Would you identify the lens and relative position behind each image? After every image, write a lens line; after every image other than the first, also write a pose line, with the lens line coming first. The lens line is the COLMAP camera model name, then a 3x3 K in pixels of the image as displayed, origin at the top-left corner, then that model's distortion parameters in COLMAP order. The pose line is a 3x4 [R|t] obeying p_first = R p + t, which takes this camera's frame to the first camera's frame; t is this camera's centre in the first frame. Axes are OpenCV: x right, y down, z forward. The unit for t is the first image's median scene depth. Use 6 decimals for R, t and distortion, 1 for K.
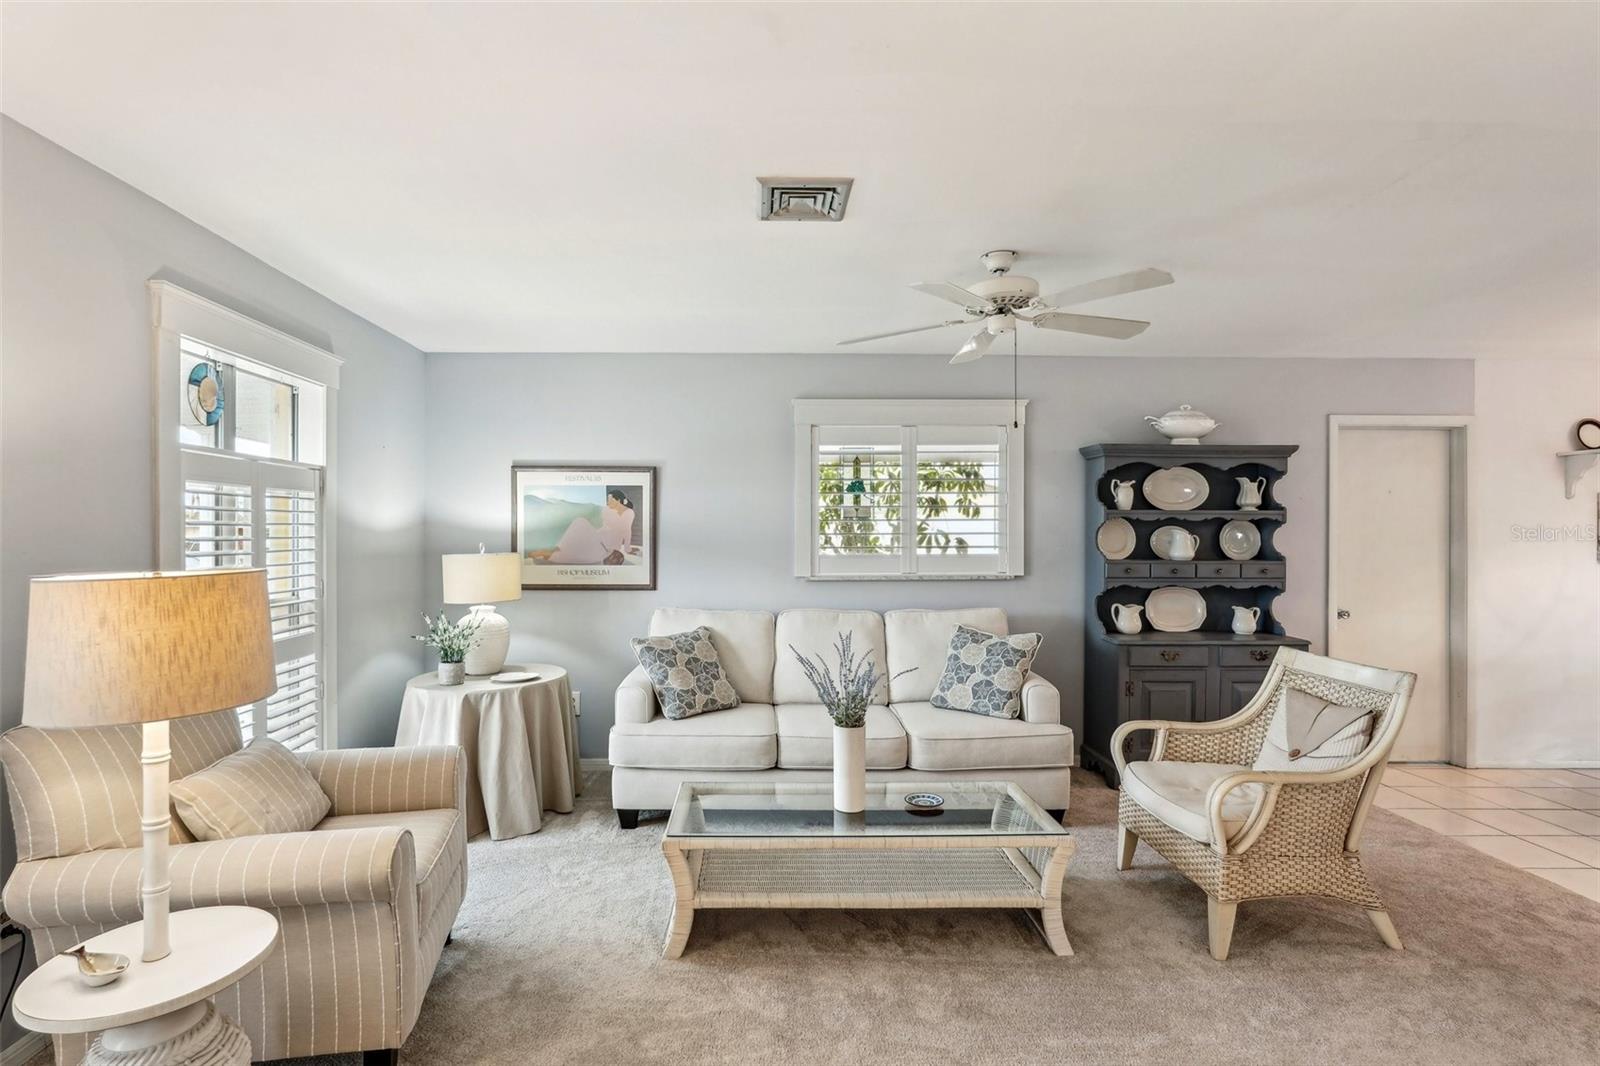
lens RADIAL K [[712.6, 0, 770.2], [0, 712.6, 531.5], [0, 0, 1]] dist [-0.001977, -0.000076]
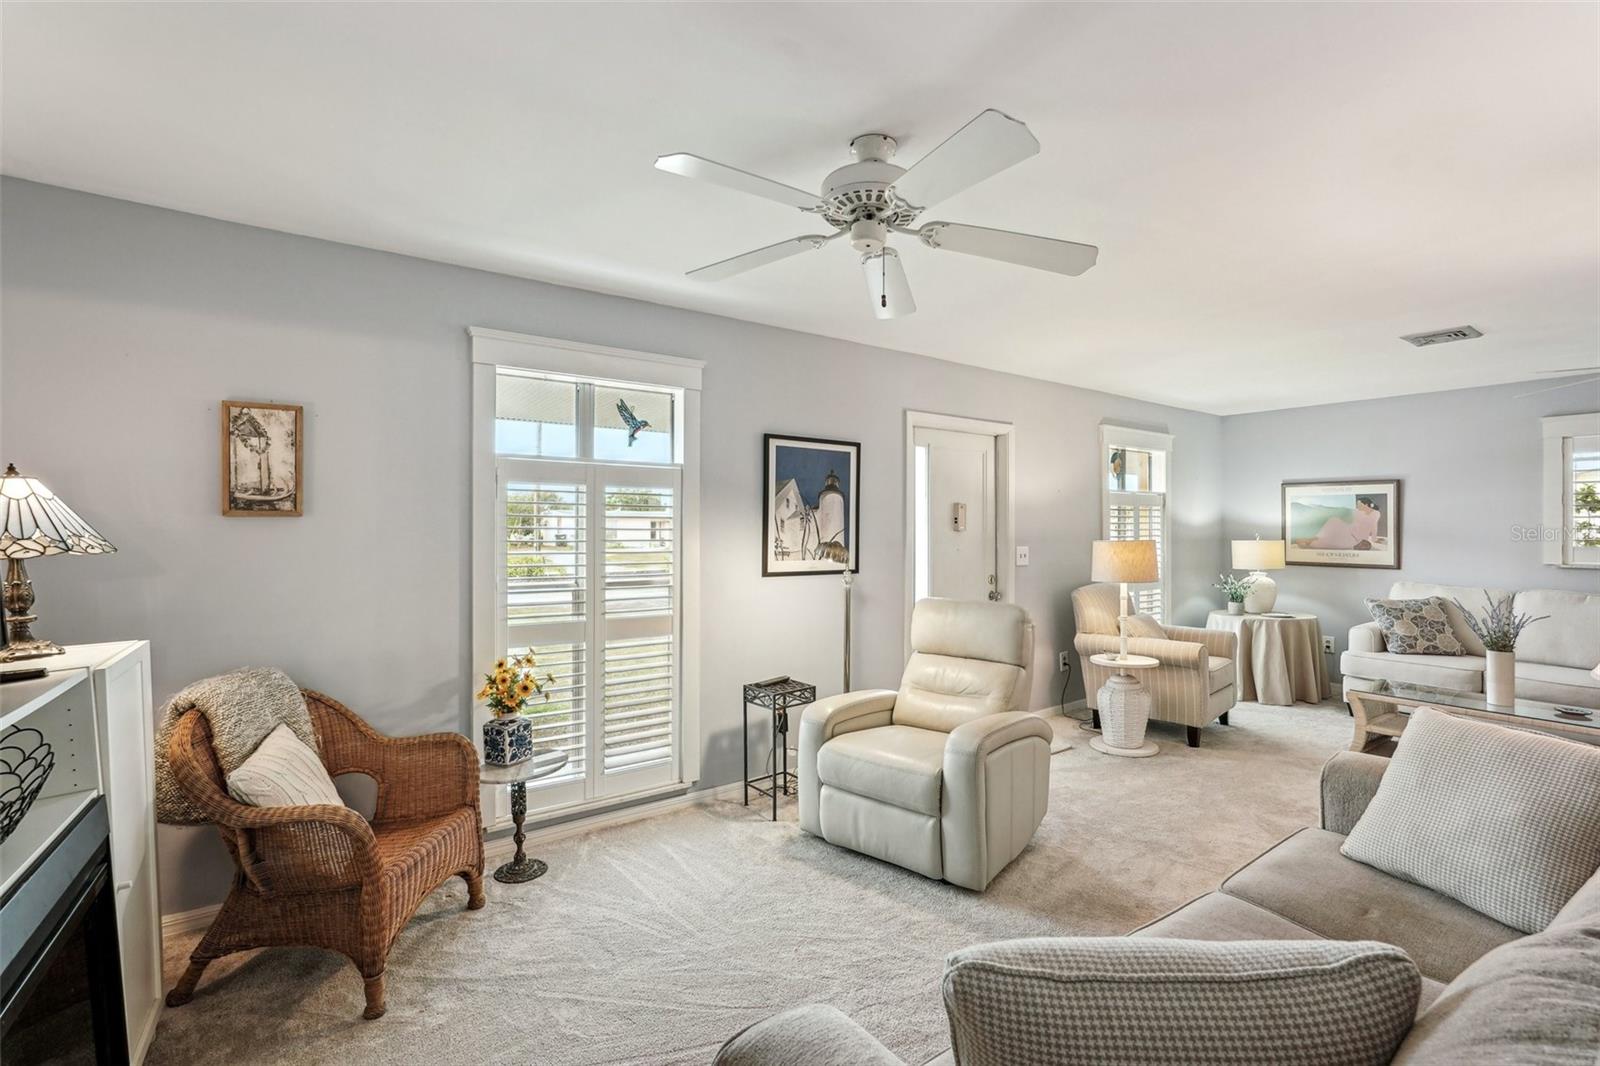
lens RADIAL K [[712.6, 0, 770.2], [0, 712.6, 531.5], [0, 0, 1]] dist [-0.001977, -0.000076]
pose [[0.508095, 0.007651, -0.861267, 0.444060], [0.000579, 0.999957, 0.009224, -0.004276], [0.861301, -0.005185, 0.508069, -0.814488]]
